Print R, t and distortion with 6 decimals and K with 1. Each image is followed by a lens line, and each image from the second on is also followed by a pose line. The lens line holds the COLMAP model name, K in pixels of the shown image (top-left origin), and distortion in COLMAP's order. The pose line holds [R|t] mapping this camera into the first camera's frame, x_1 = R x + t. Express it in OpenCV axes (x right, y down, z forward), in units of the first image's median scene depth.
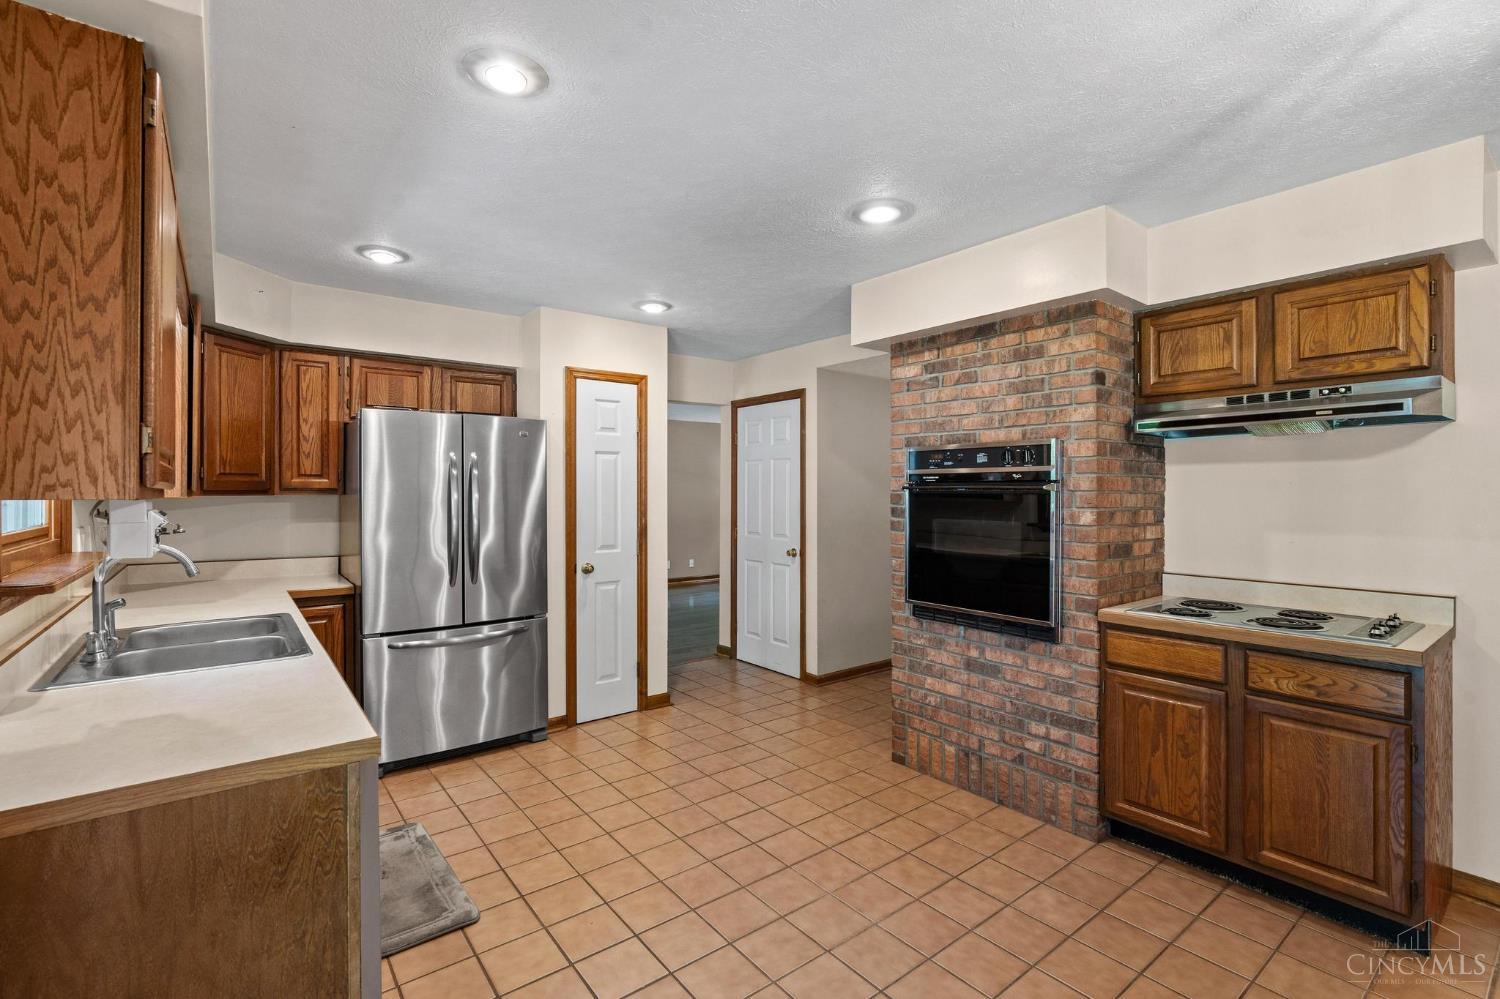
lens RADIAL K [[677.9, 0, 755.5], [0, 677.9, 491.3], [0, 0, 1]] dist [-0.008790, 0.000698]
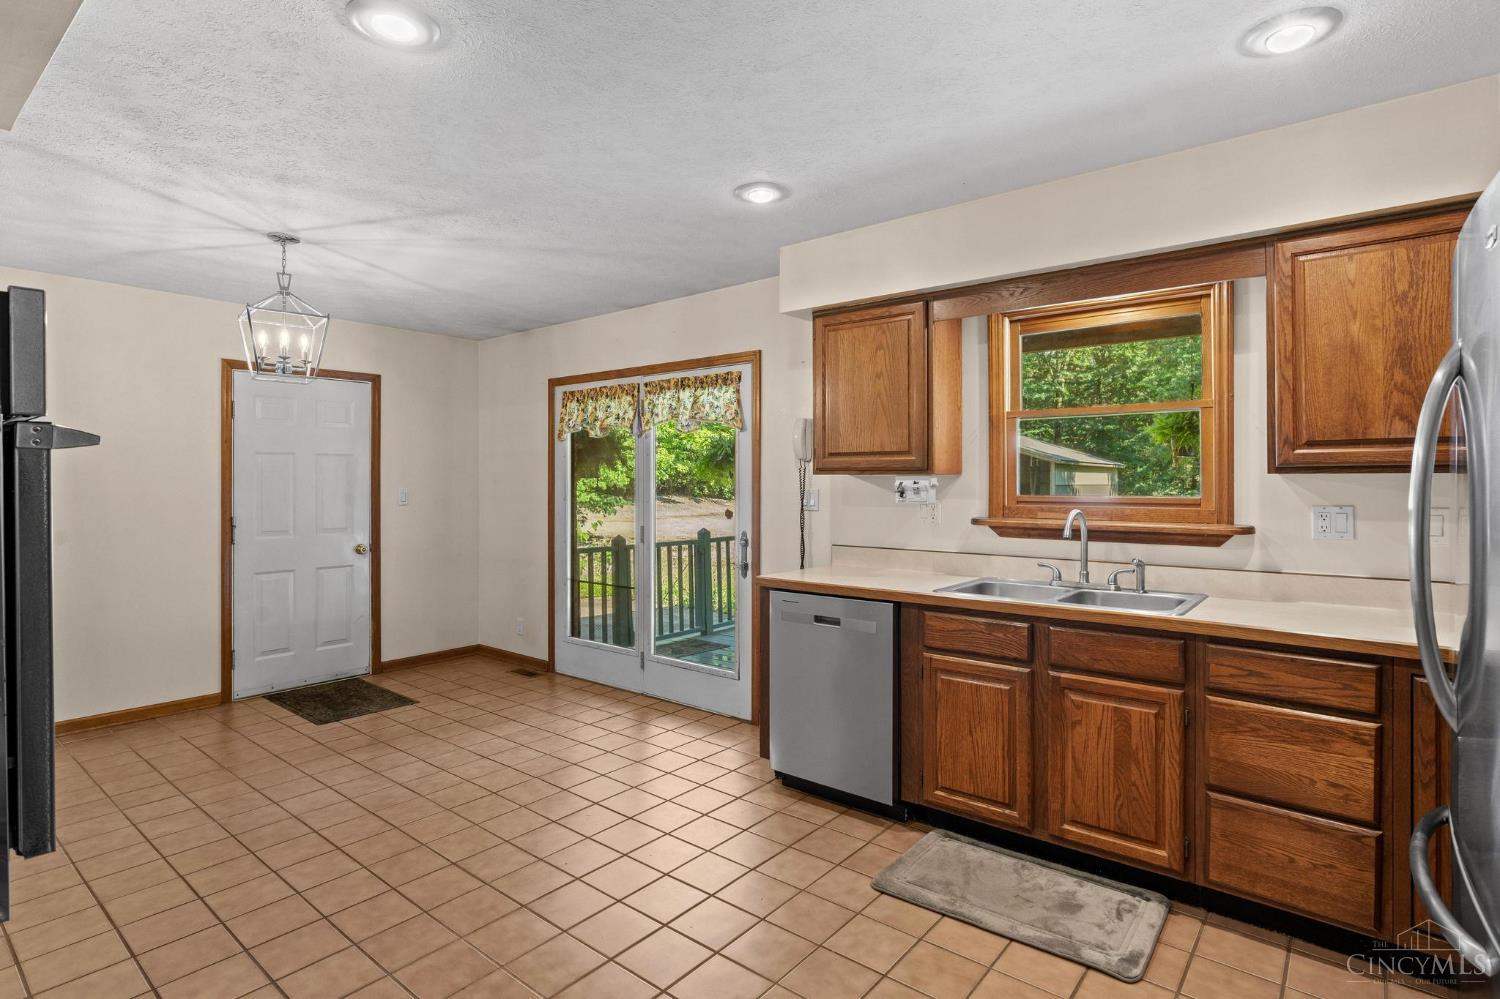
lens RADIAL K [[752.5, 0, 756.0], [0, 752.5, 480.4], [0, 0, 1]] dist [-0.004031, 0.000797]
pose [[-0.975132, 0.001426, -0.221620, 0.009488], [0.001382, 0.999999, 0.000357, 0.013924], [0.221620, 0.000042, -0.975133, 1.522708]]
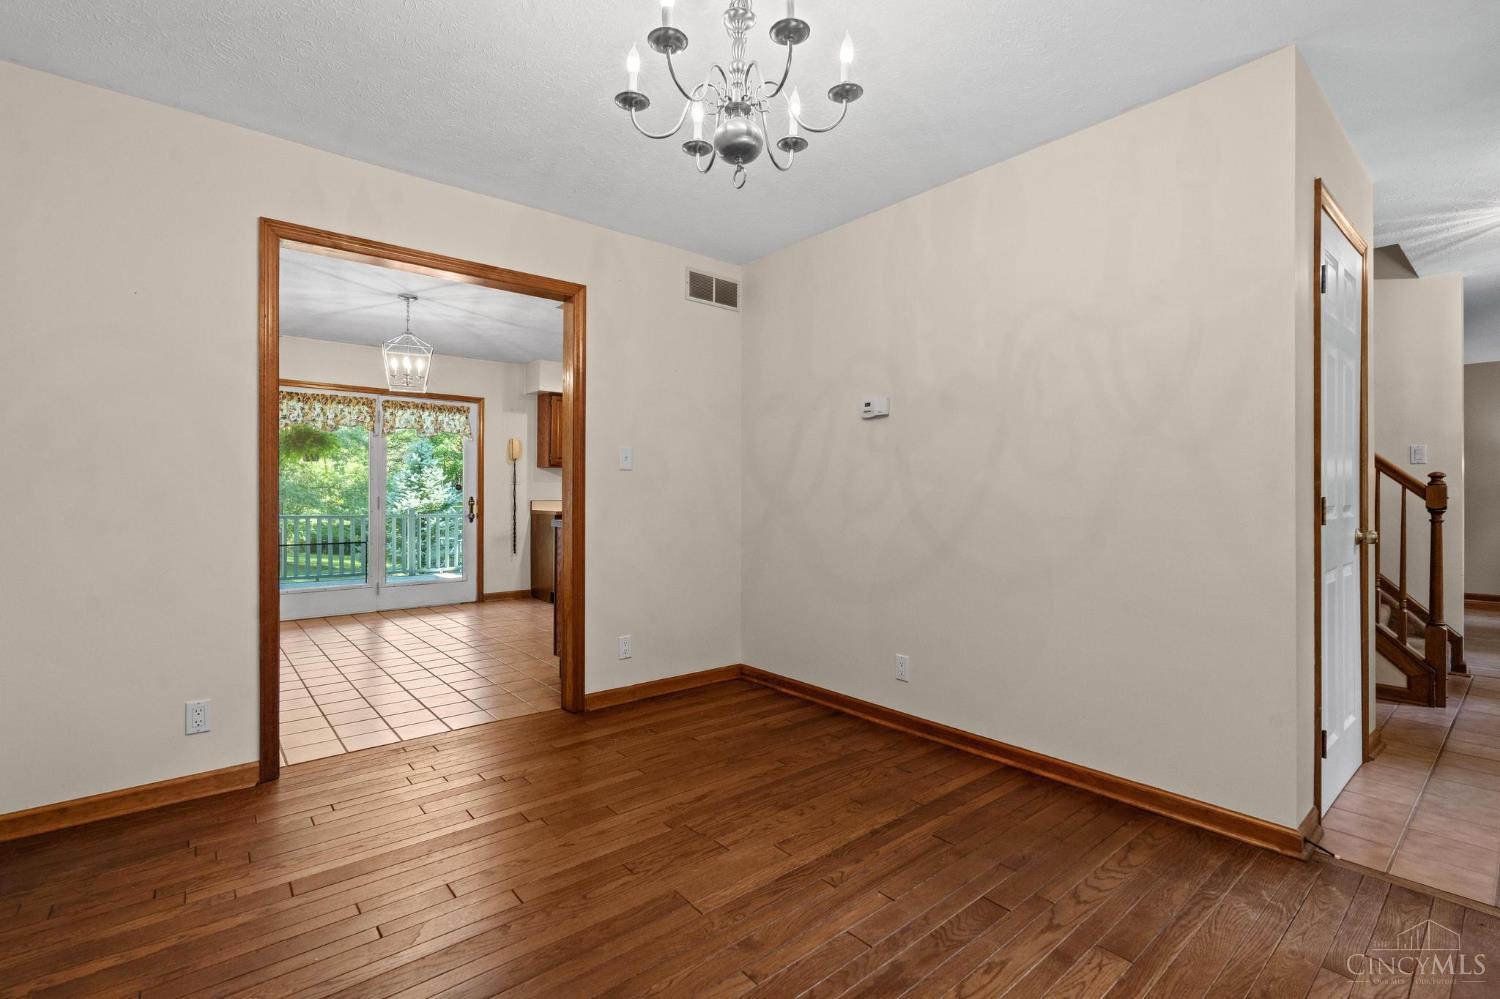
lens RADIAL K [[677.9, 0, 755.5], [0, 677.9, 491.3], [0, 0, 1]] dist [-0.008790, 0.000698]
pose [[0.033087, -0.007141, -0.999427, 2.024326], [-0.003859, 0.999966, -0.007272, 0.104397], [0.999445, 0.004098, 0.033059, 1.016816]]
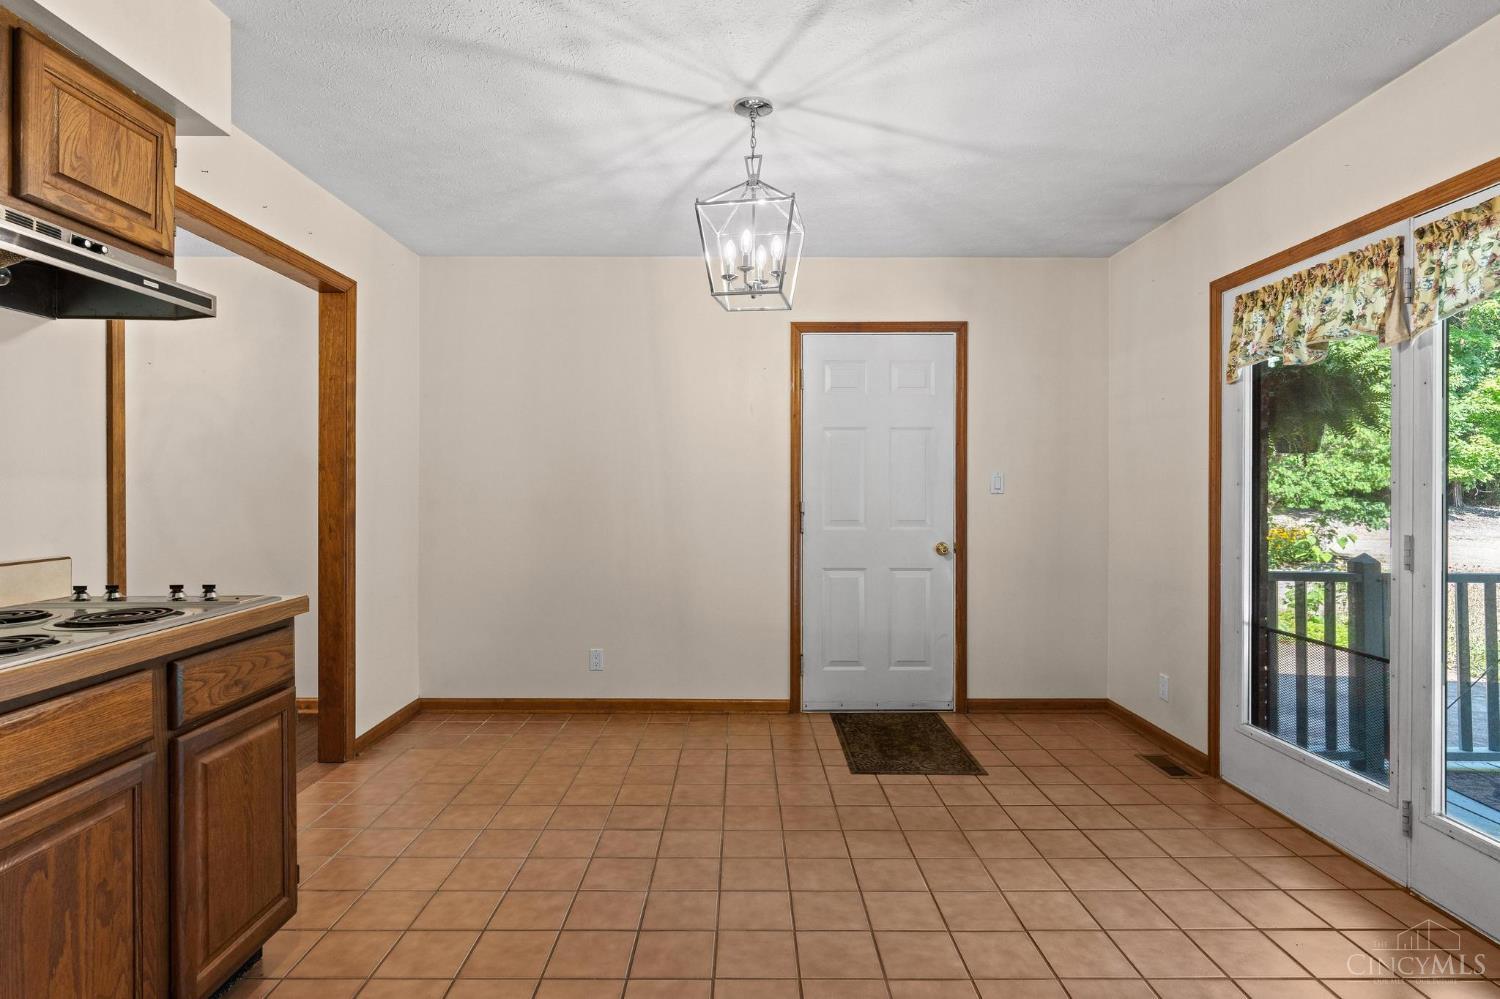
lens RADIAL K [[770.6, 0, 743.8], [0, 770.6, 492.0], [0, 0, 1]] dist [-0.006806, 0.001644]
pose [[-0.785998, -0.002584, 0.618224, -0.059658], [0.000515, 0.999988, 0.004835, 0.063137], [-0.618229, 0.004118, -0.785987, 0.932337]]
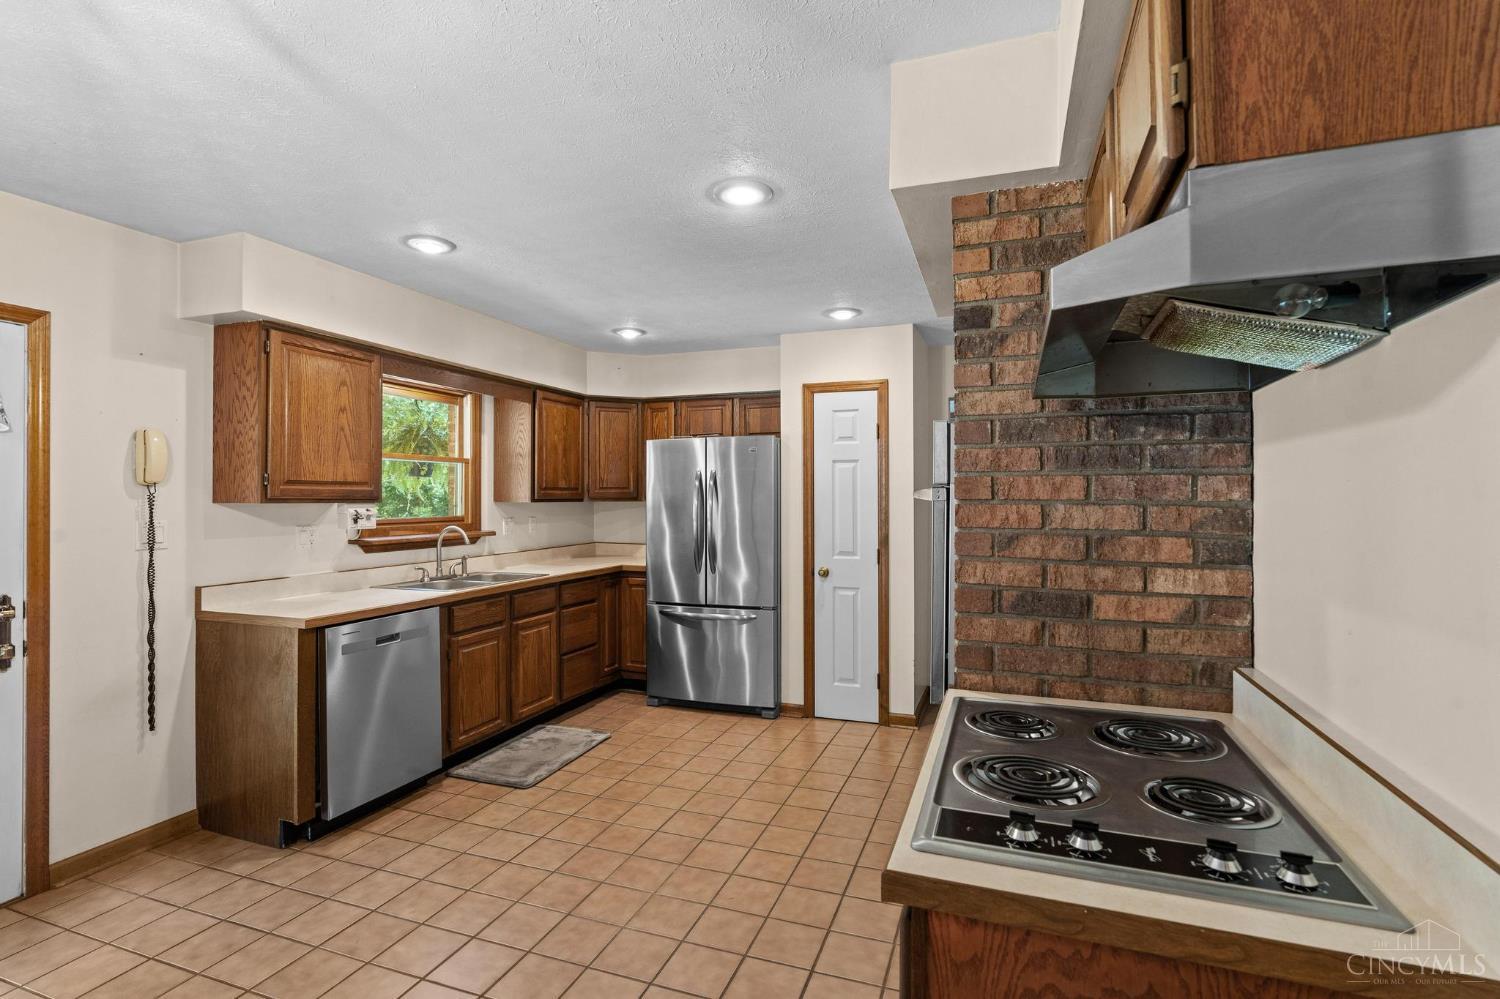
lens RADIAL K [[712.8, 0, 750.8], [0, 712.8, 494.5], [0, 0, 1]] dist [0.001101, 0.000686]
pose [[0.523628, -0.004007, -0.851938, 0.870372], [0.000542, 0.999990, -0.004371, -0.002716], [0.851947, 0.001827, 0.523625, 0.439525]]
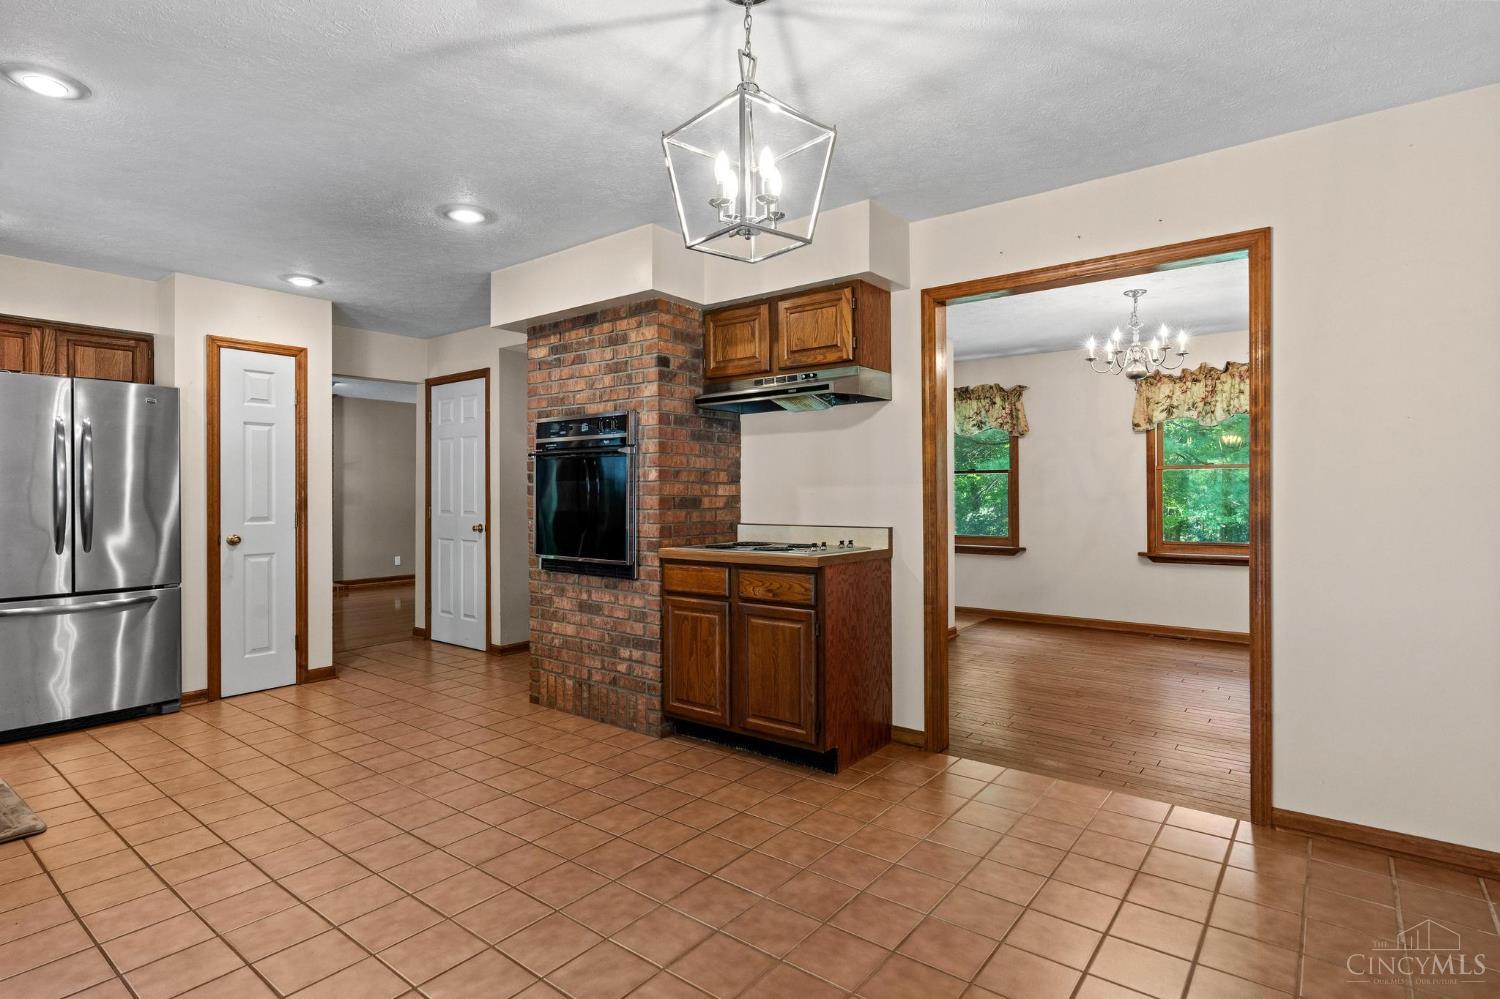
lens RADIAL K [[752.5, 0, 749.6], [0, 752.5, 488.6], [0, 0, 1]] dist [-0.006638, 0.001247]
pose [[0.970725, -0.002410, 0.240180, 0.300852], [0.004105, 0.999970, -0.006560, 0.067065], [-0.240157, 0.007354, 0.970706, -0.335331]]
